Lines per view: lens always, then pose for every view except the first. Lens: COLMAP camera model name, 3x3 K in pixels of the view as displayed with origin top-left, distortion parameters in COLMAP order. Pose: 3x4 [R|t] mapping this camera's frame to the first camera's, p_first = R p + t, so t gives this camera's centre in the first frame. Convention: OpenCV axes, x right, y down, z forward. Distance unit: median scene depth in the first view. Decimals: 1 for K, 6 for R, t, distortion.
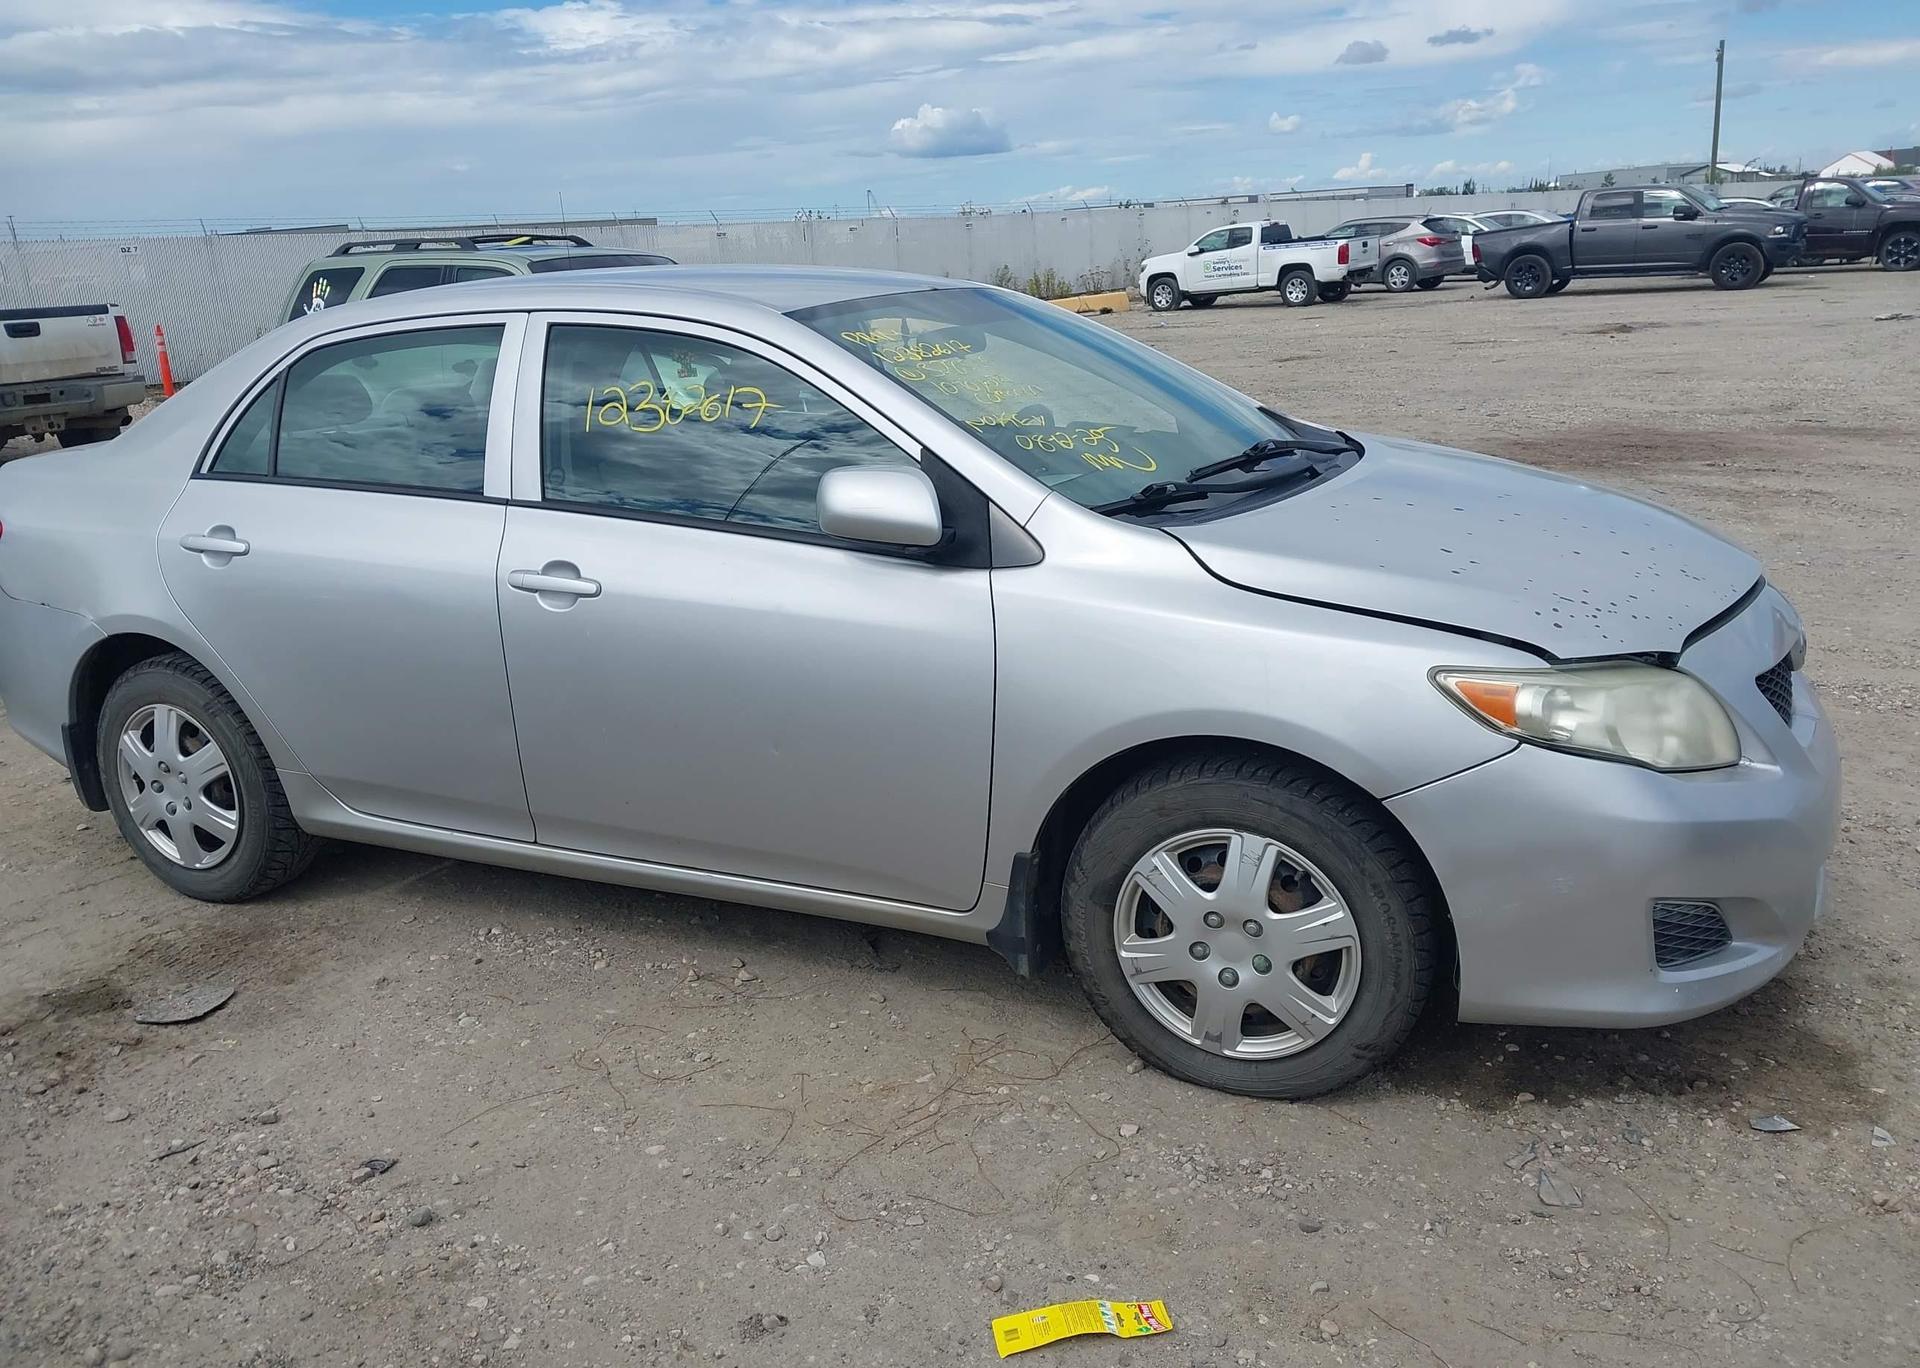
lens RADIAL K [[1571.4, 0, 974.3], [0, 1571.4, 592.1], [0, 0, 1]] dist [0.011880, -0.003528]
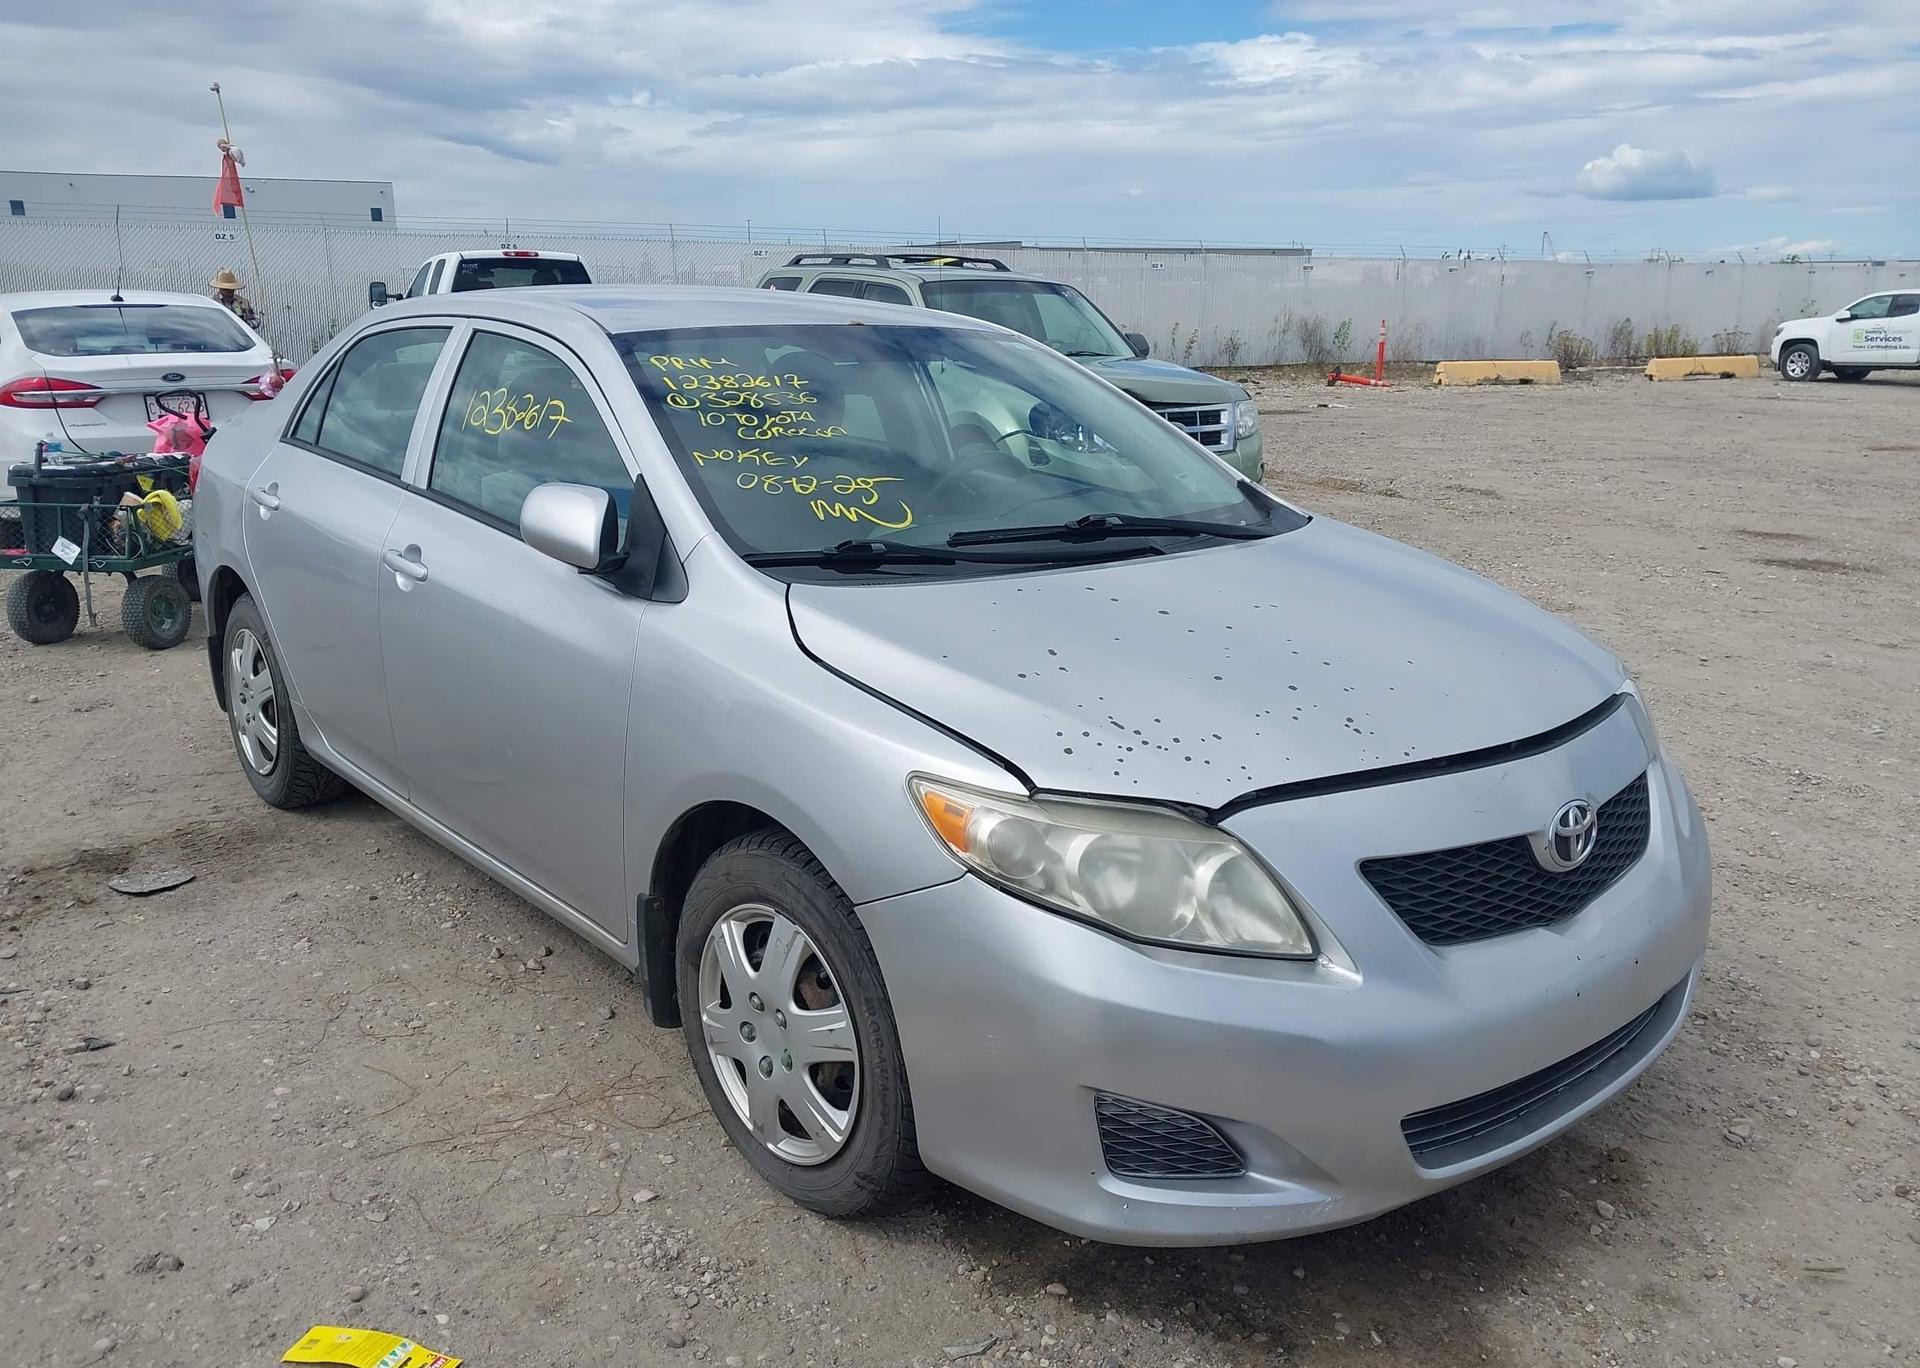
lens RADIAL K [[1571.4, 0, 974.3], [0, 1571.4, 592.1], [0, 0, 1]] dist [0.011880, -0.003528]
pose [[0.914822, 0.133960, -0.380994, 0.166549], [-0.141046, 0.989958, 0.009403, -0.017170], [0.378427, 0.045135, 0.924530, 0.046353]]
